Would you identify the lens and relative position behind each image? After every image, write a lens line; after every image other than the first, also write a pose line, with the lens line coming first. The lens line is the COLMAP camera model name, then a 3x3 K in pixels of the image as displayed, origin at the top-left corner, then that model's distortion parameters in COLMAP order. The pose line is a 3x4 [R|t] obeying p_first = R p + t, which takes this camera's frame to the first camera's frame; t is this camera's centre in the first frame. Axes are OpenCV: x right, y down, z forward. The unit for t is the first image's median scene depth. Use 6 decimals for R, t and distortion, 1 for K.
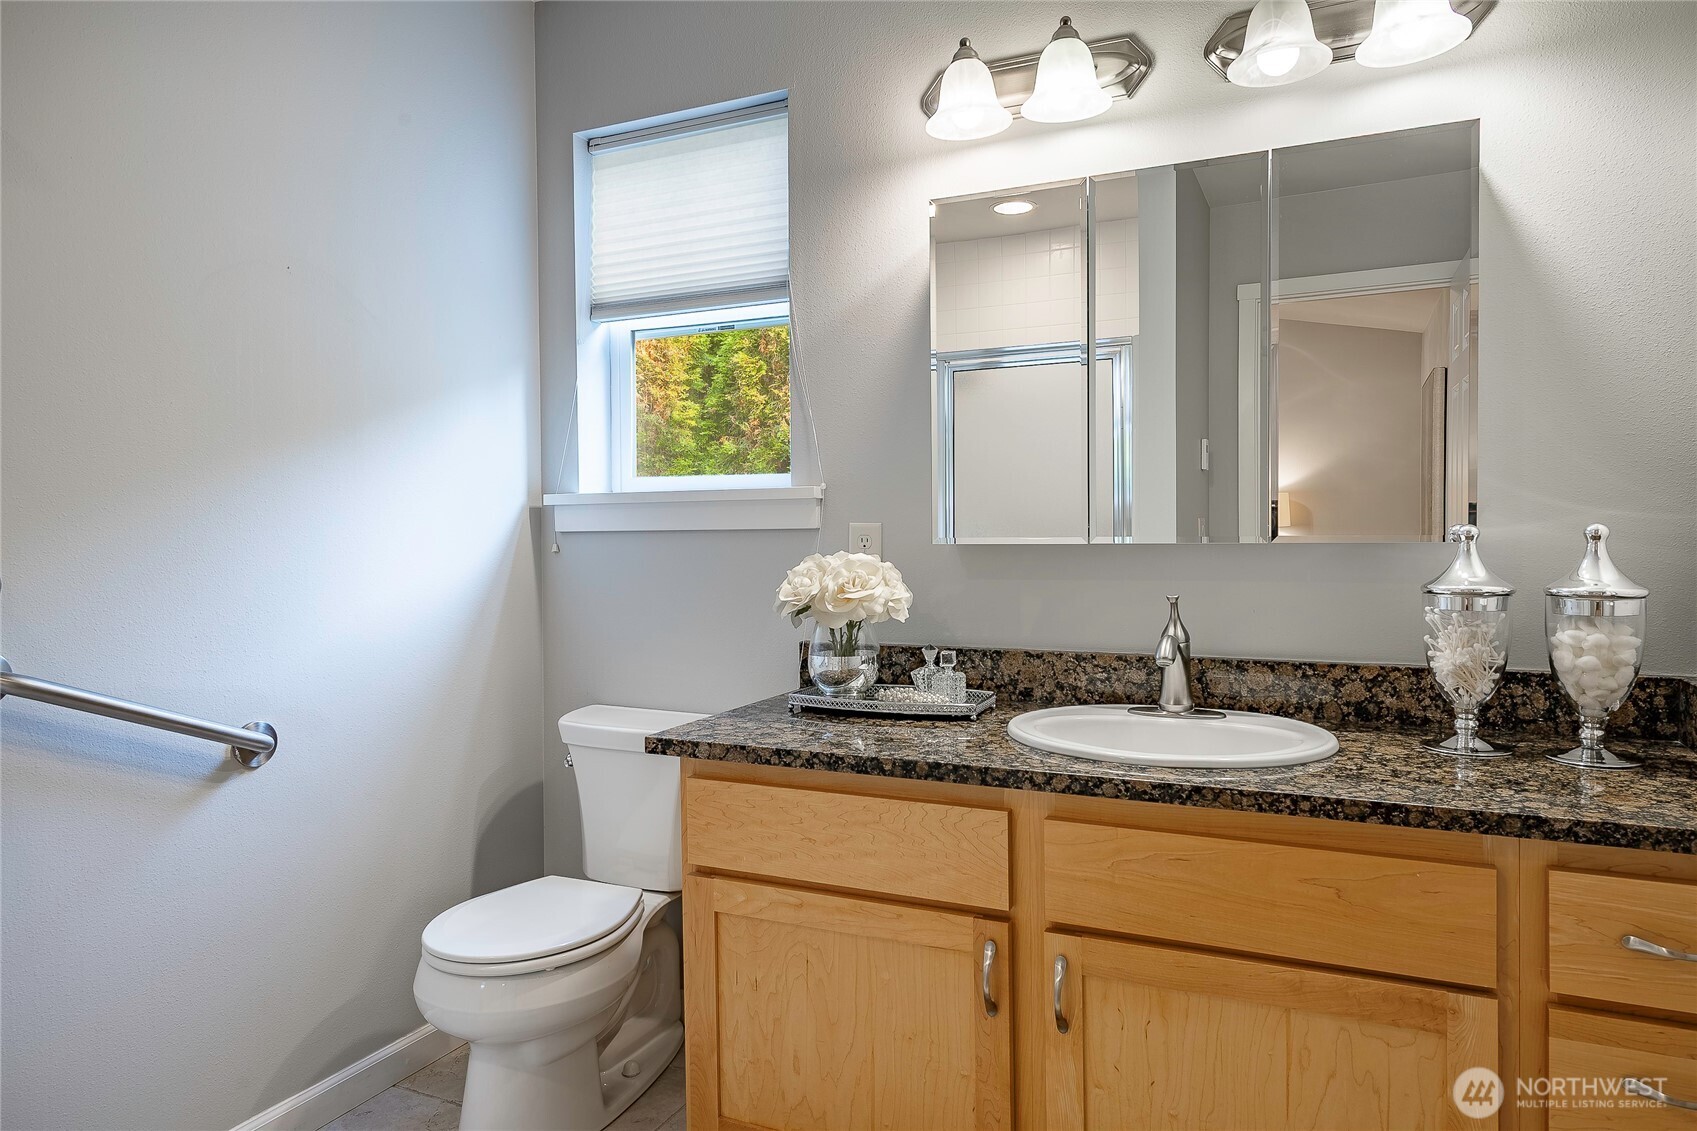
lens RADIAL K [[1080.7, 0, 844.6], [0, 1080.7, 555.9], [0, 0, 1]] dist [0.011175, 0.001266]
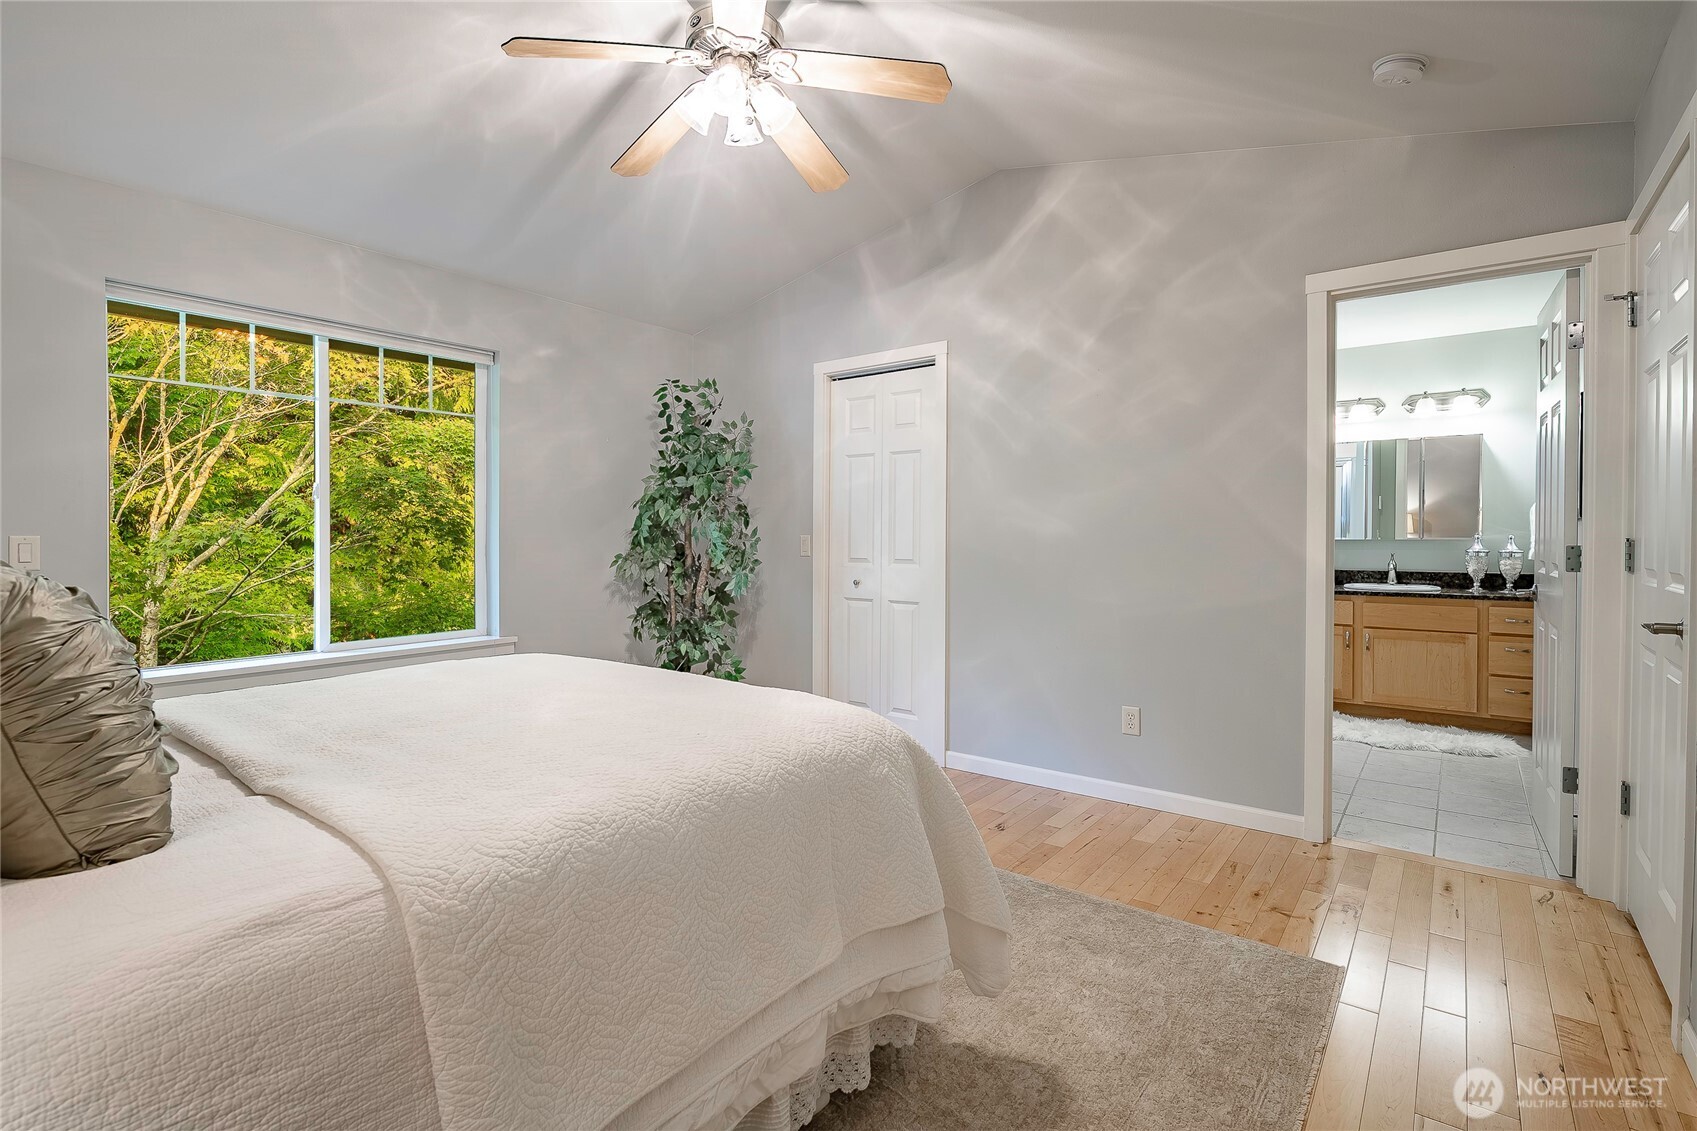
lens RADIAL K [[793.3, 0, 852.3], [0, 793.3, 559.6], [0, 0, 1]] dist [0.002499, -0.002500]
pose [[0.976610, 0.014159, -0.214553, -1.076396], [-0.014976, 0.999885, -0.002181, 0.104000], [0.214498, 0.005343, 0.976710, -2.412530]]
